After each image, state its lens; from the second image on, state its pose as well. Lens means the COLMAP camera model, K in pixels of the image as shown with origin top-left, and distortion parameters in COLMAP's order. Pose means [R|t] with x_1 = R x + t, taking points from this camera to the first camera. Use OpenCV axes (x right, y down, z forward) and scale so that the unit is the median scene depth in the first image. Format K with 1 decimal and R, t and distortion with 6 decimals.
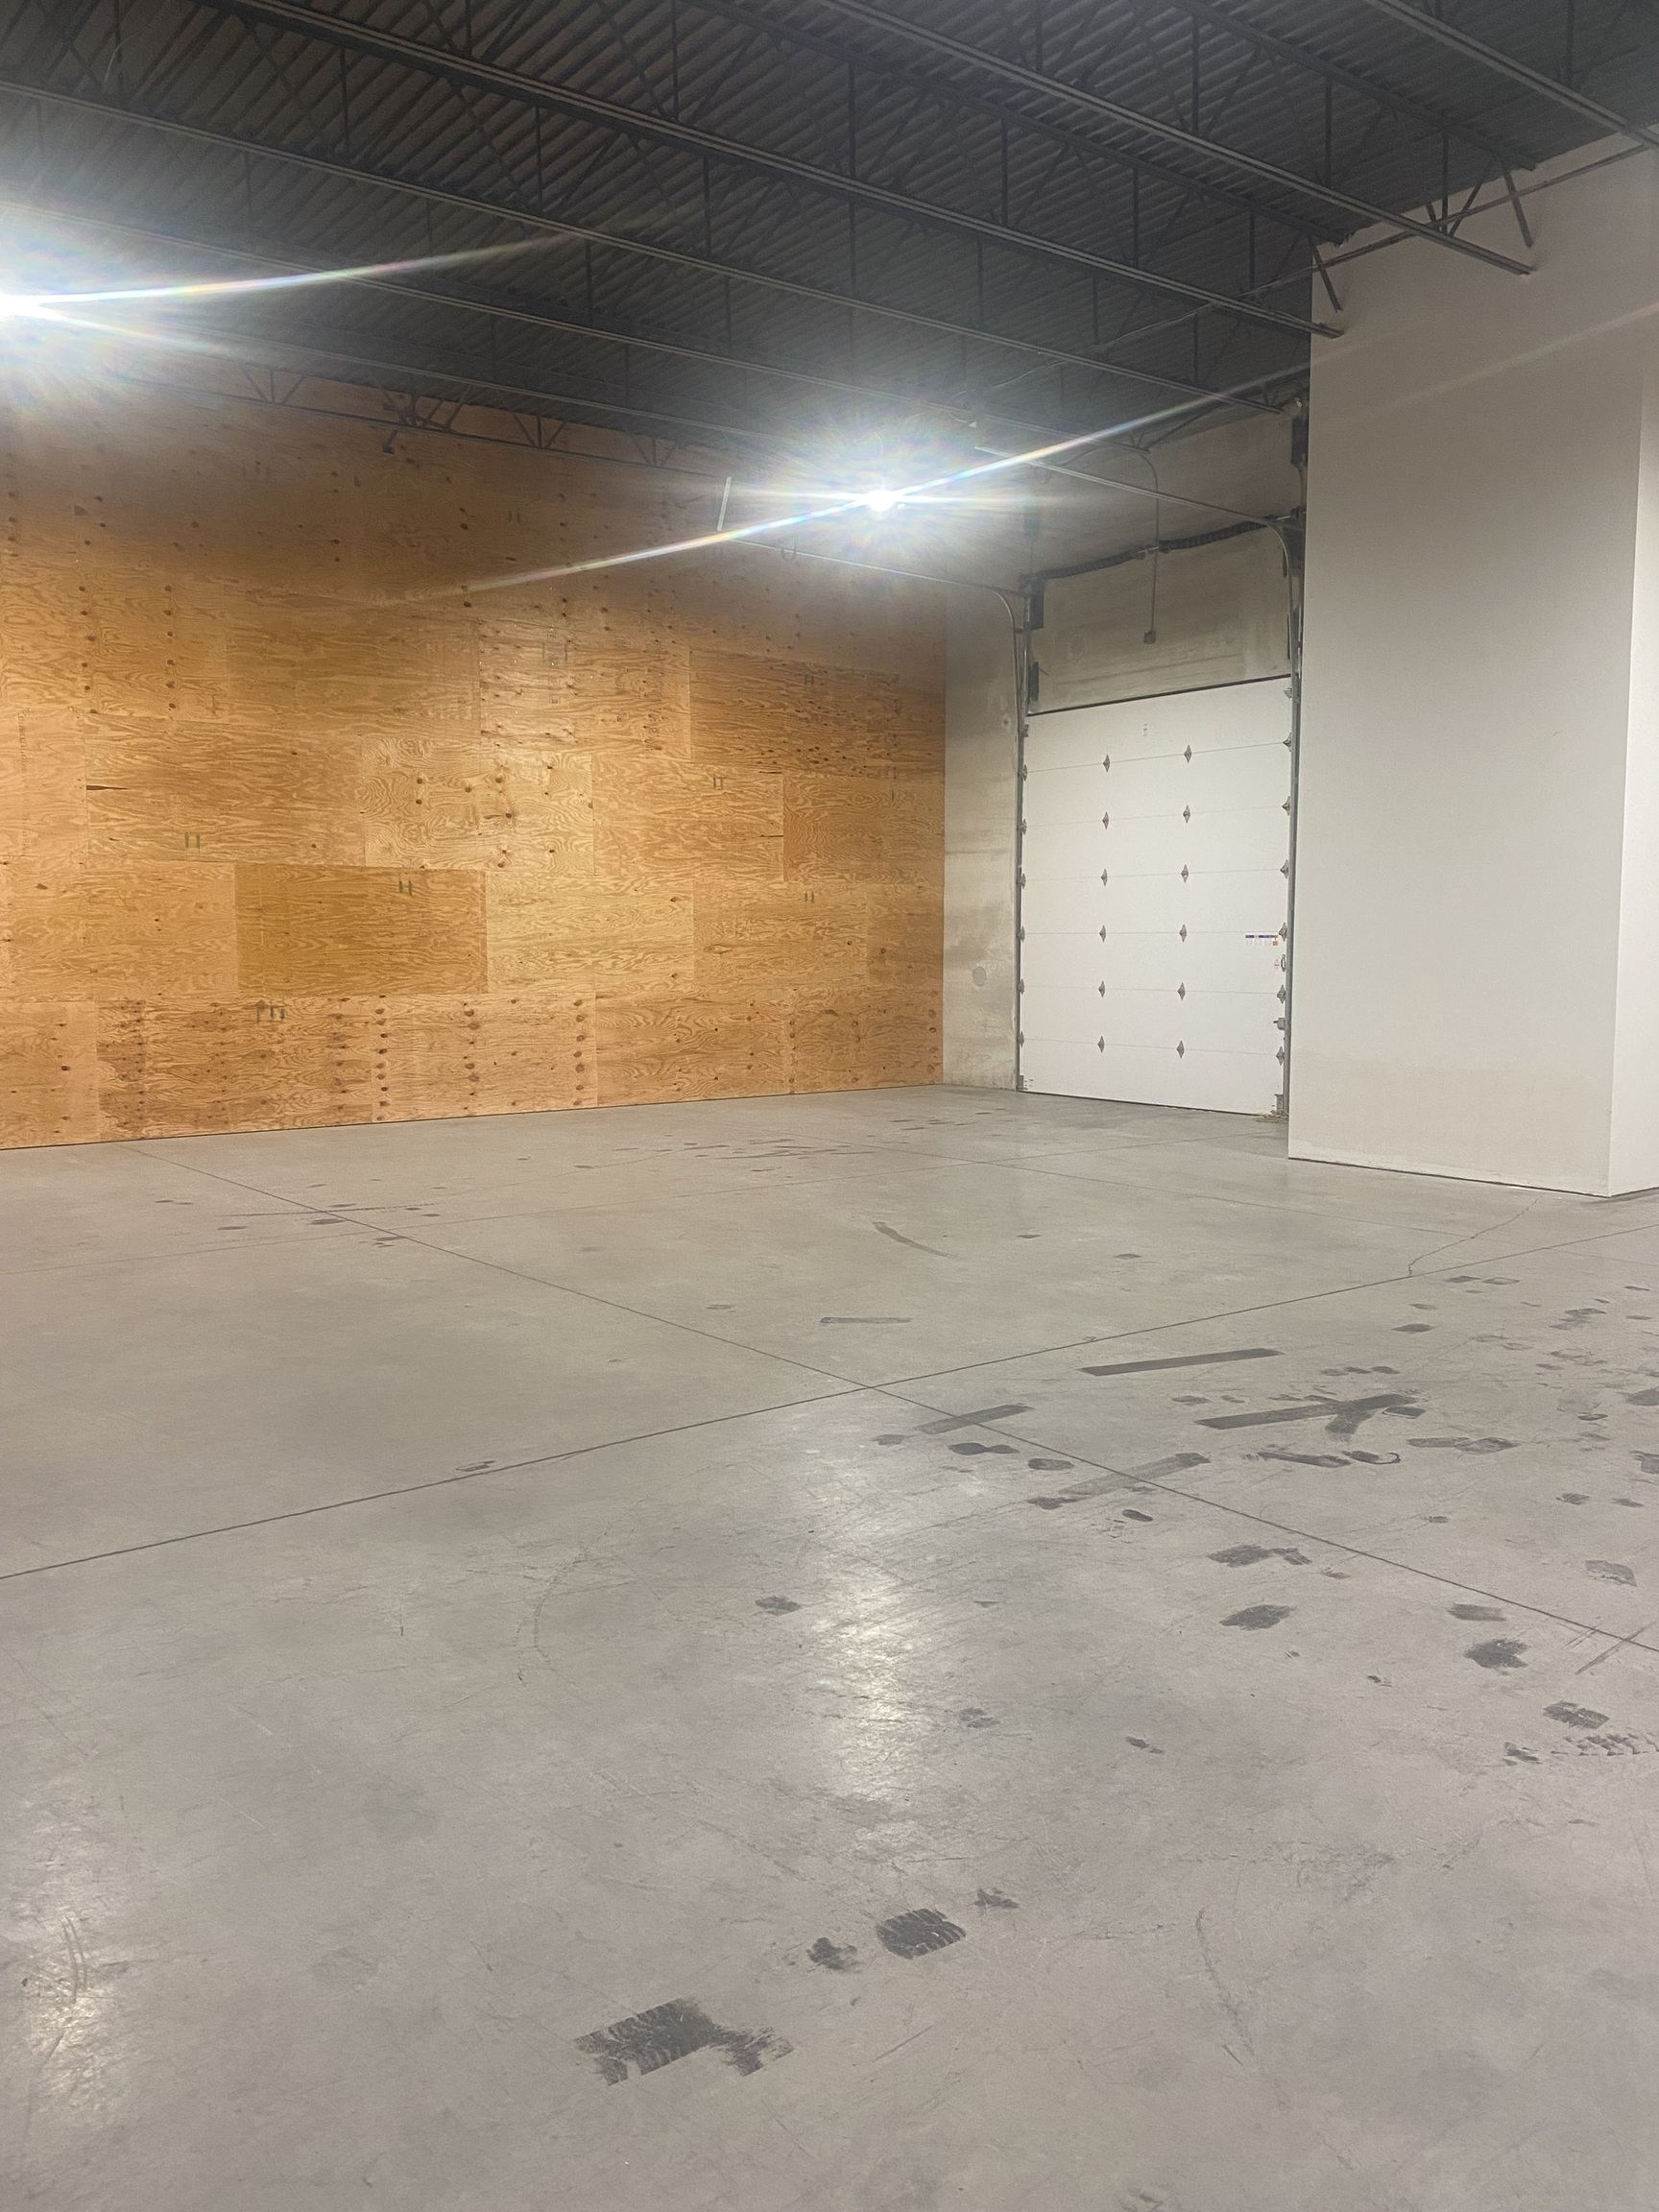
lens RADIAL K [[1681.6, 0, 839.0], [0, 1681.6, 1101.1], [0, 0, 1]] dist [0.037444, -0.040143]
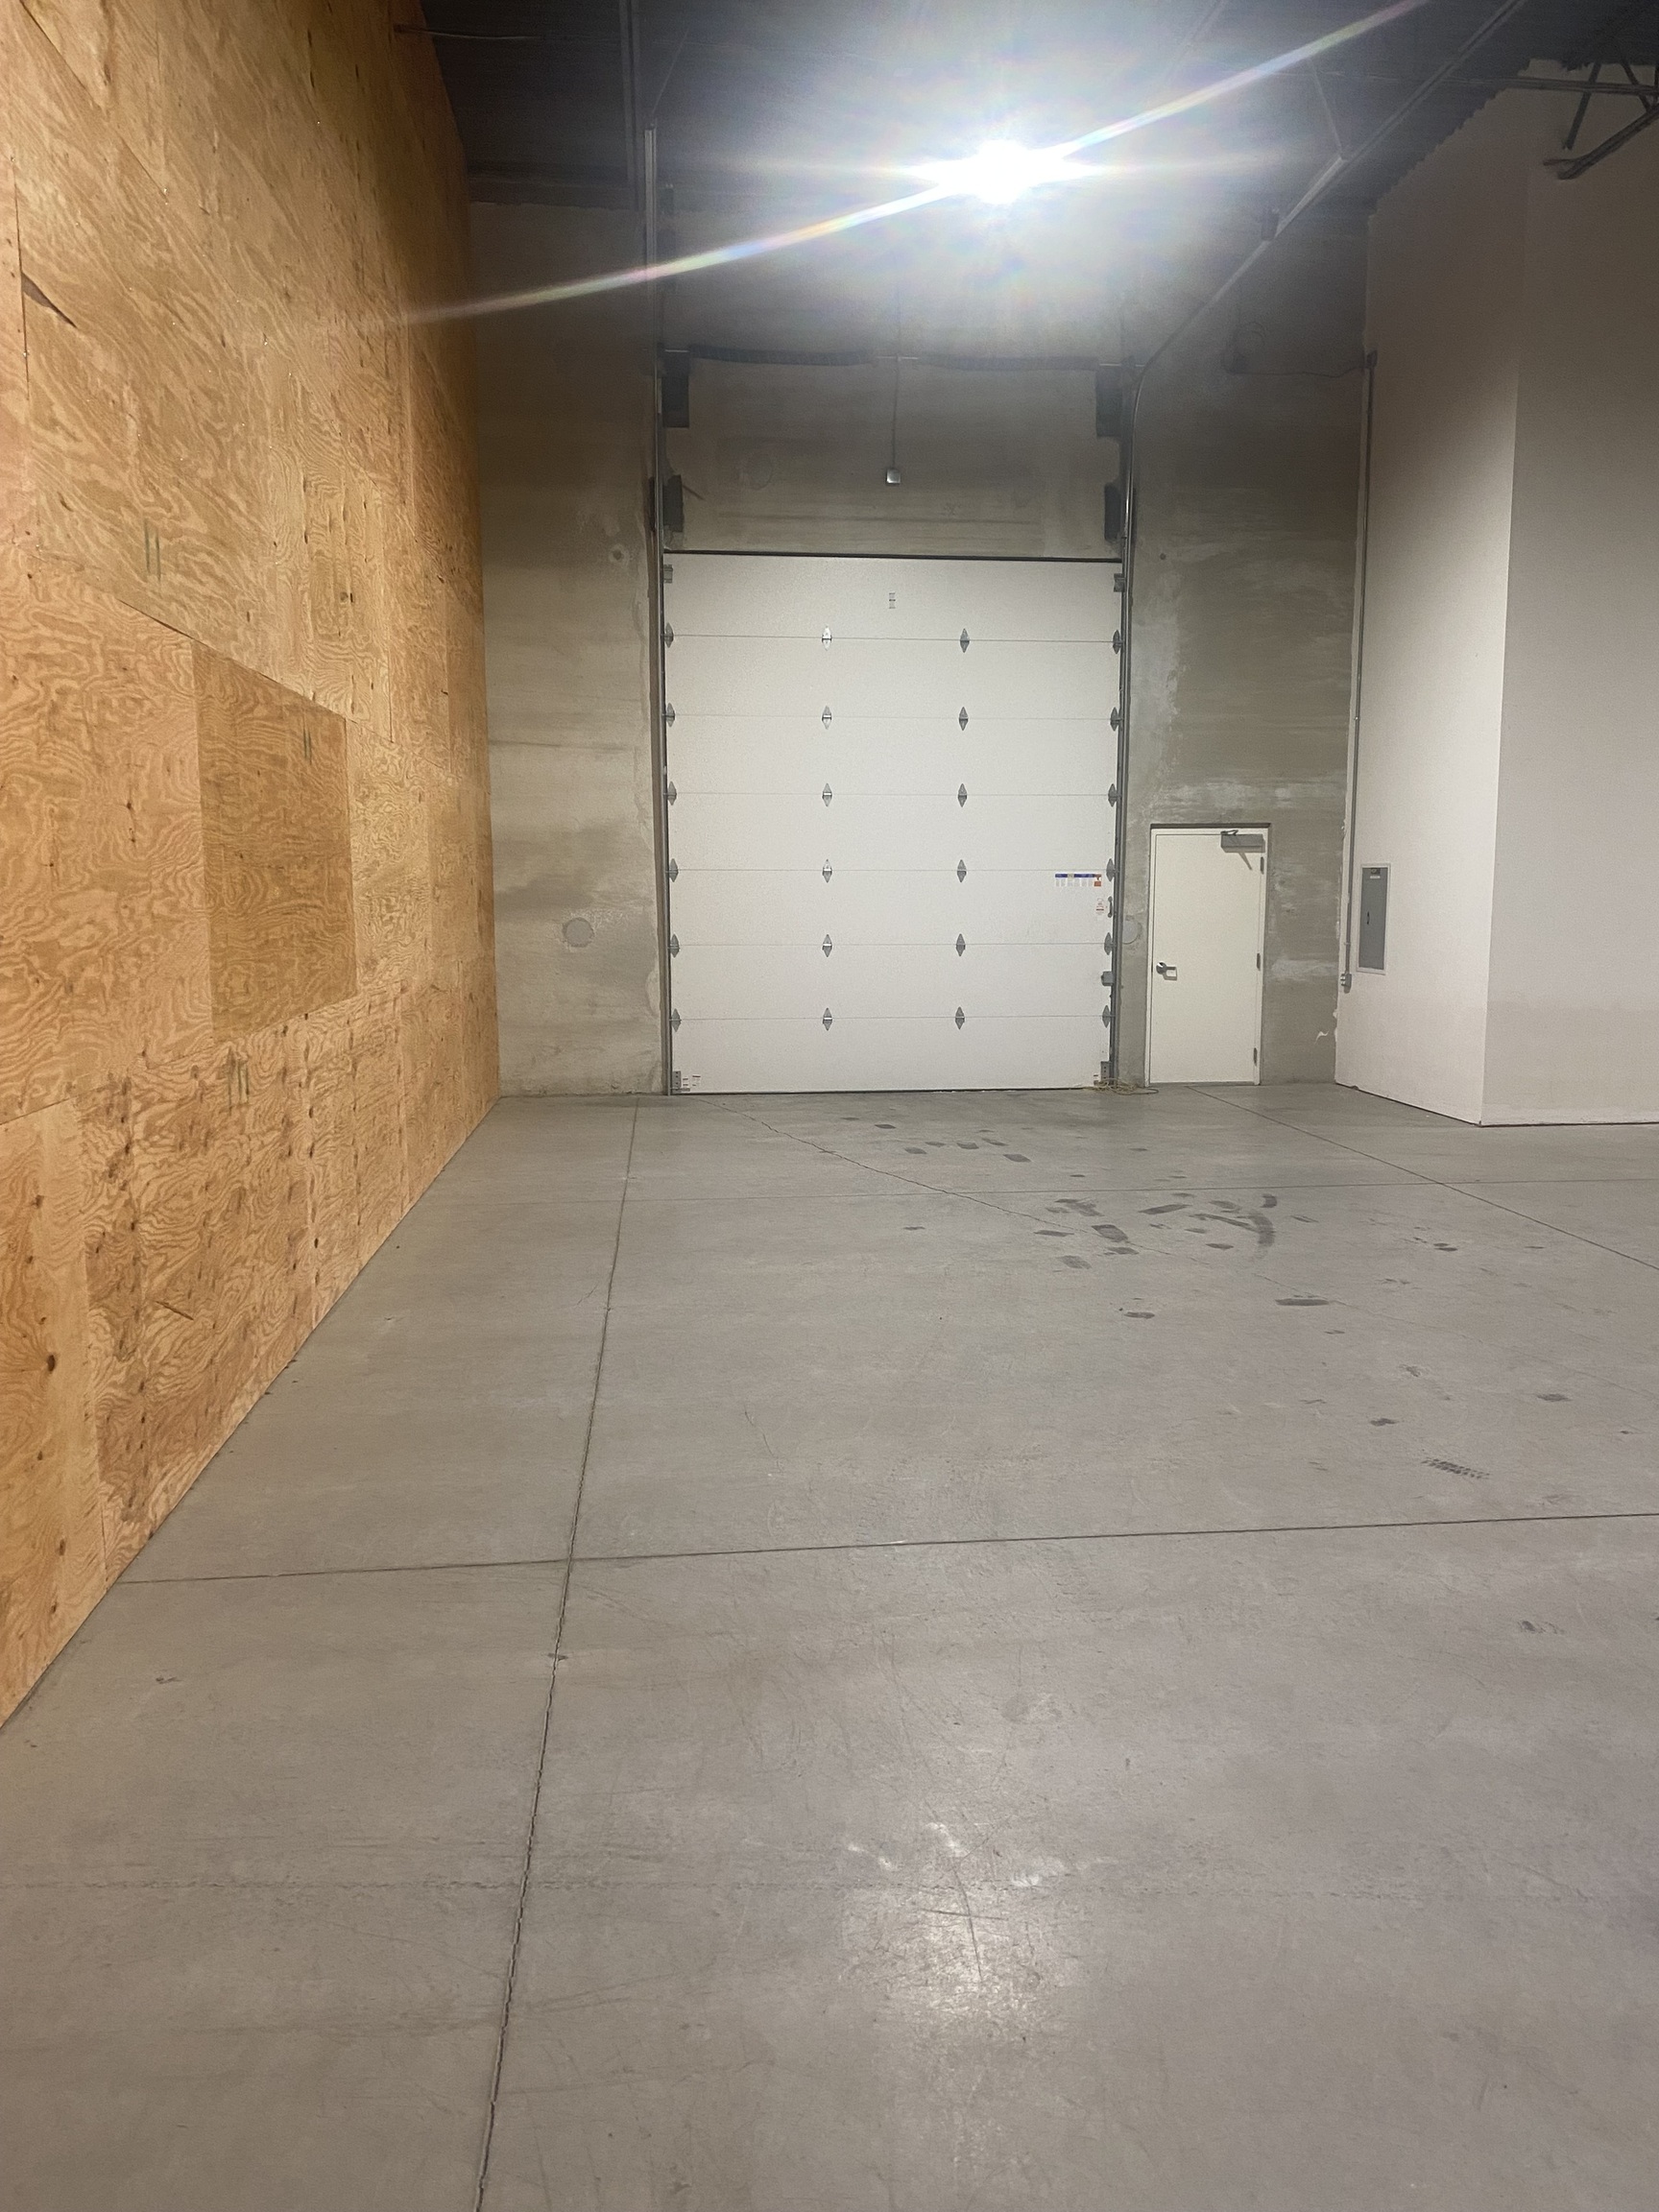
lens RADIAL K [[1681.6, 0, 814.5], [0, 1681.6, 1099.7], [0, 0, 1]] dist [0.037444, -0.040143]
pose [[0.520282, -0.109917, 0.846891, -0.642395], [0.078601, 0.993636, 0.080675, -0.077934], [-0.850370, 0.024593, 0.525610, 0.812514]]
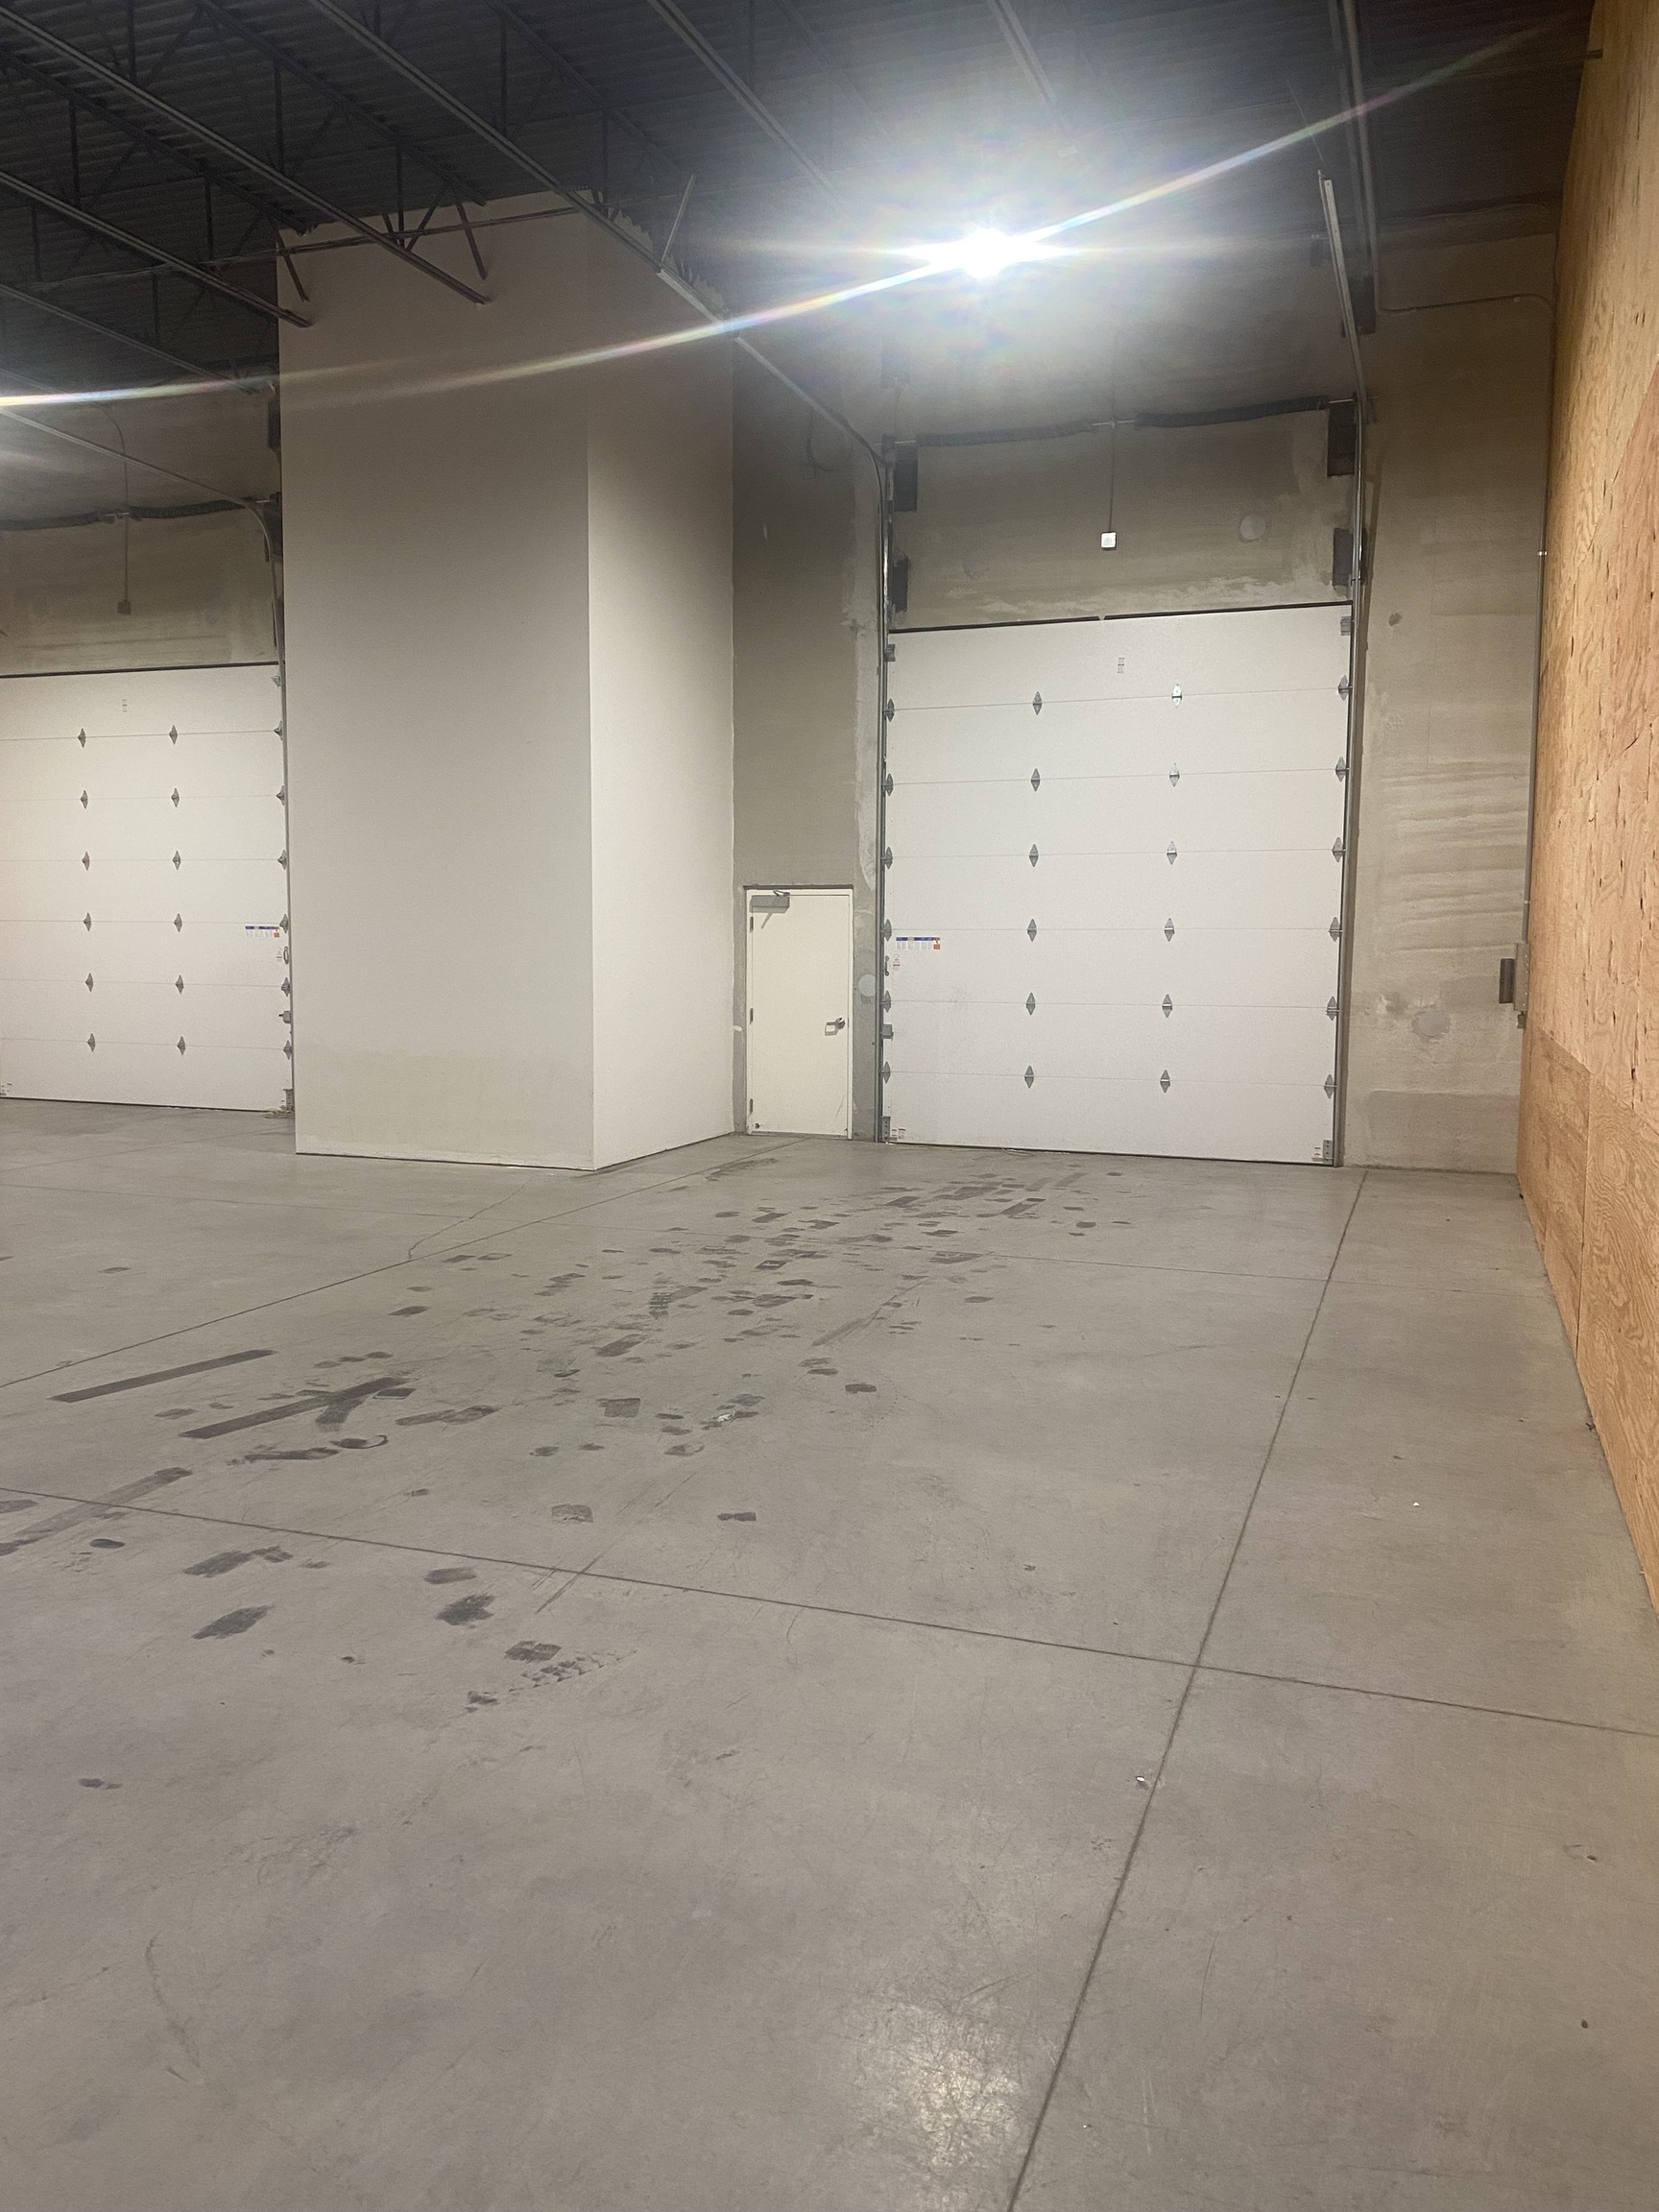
lens RADIAL K [[1681.6, 0, 837.2], [0, 1681.6, 1101.9], [0, 0, 1]] dist [0.037444, -0.040143]
pose [[0.847536, -0.044356, 0.528882, 0.012955], [0.041427, 0.998990, 0.017395, -0.000230], [-0.529119, 0.007167, 0.848517, -0.008307]]
